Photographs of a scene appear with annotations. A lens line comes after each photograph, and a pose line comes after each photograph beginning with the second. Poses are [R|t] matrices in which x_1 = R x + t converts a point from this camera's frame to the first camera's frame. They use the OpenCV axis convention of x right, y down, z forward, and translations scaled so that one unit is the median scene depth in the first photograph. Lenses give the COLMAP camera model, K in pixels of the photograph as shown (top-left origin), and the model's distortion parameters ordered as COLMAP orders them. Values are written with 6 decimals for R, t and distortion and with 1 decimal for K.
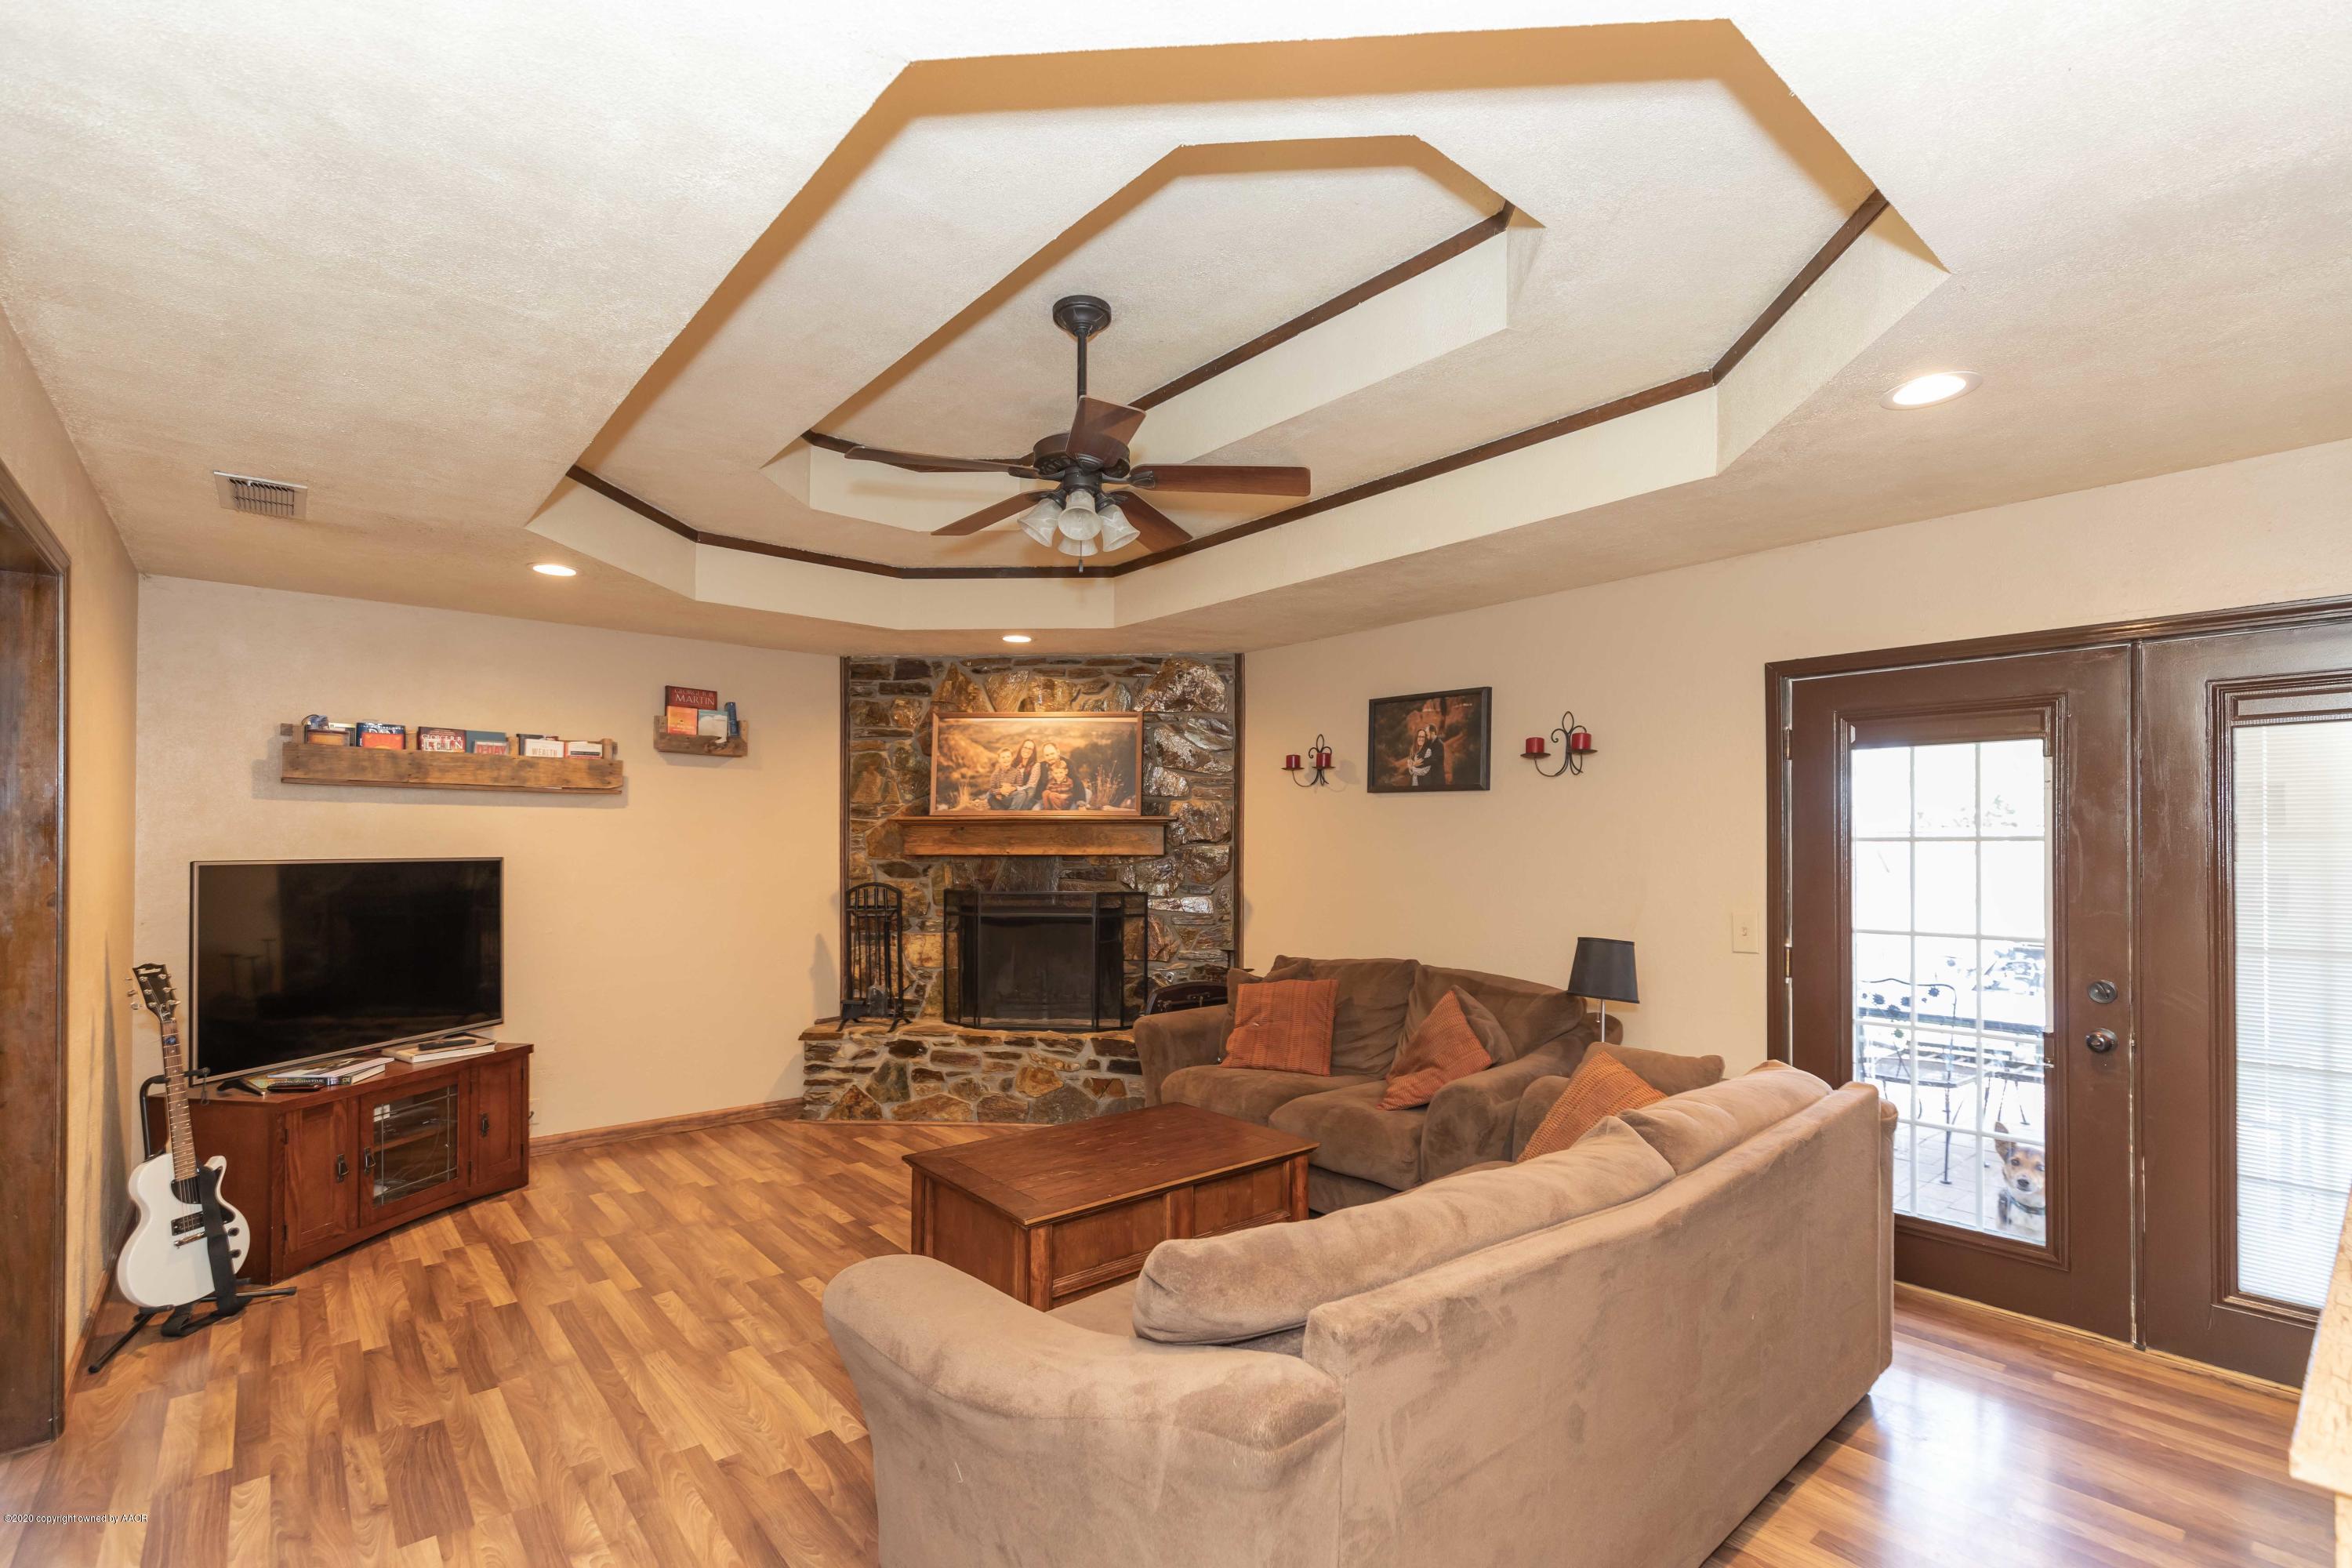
lens RADIAL K [[1071.1, 0, 1166.1], [0, 1071.1, 843.3], [0, 0, 1]] dist [0.000382, -0.000139]
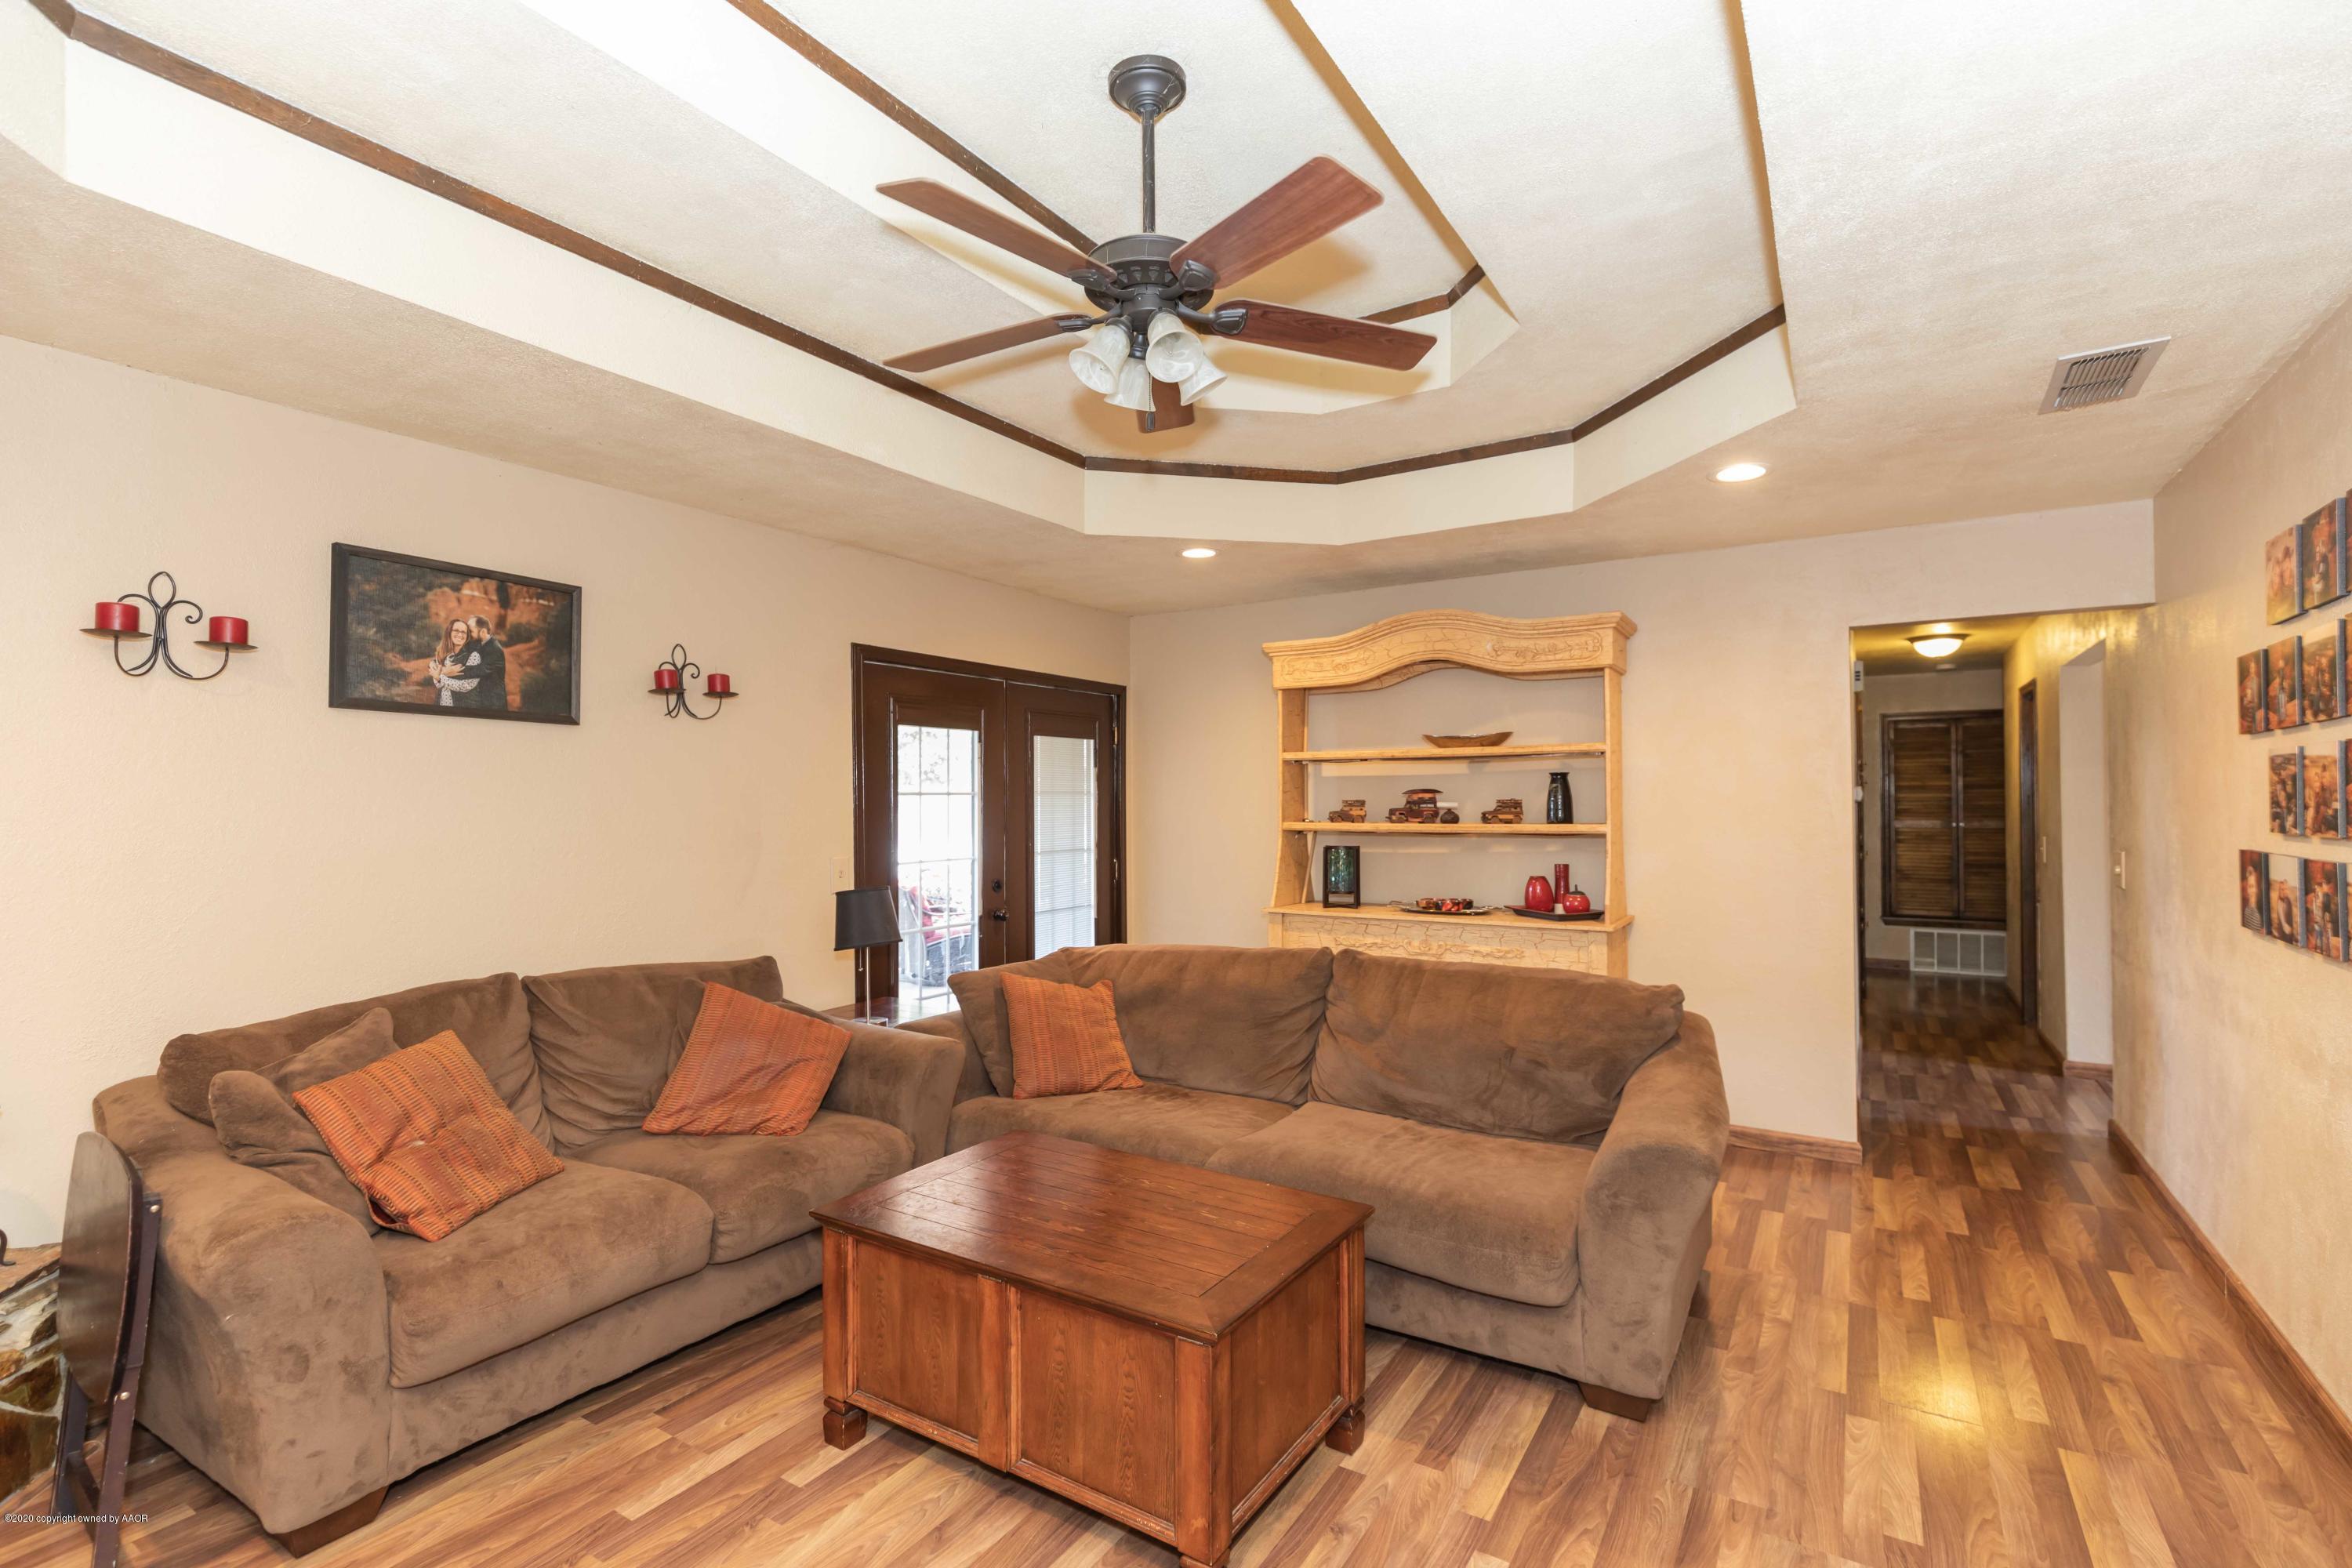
lens RADIAL K [[1069.2, 0, 1178.8], [0, 1069.2, 772.5], [0, 0, 1]] dist [0.004474, -0.000305]
pose [[-0.298782, 0.020820, 0.954094, -0.510380], [0.000145, 0.999763, -0.021771, -0.000585], [-0.954322, -0.006366, -0.298714, 0.789463]]
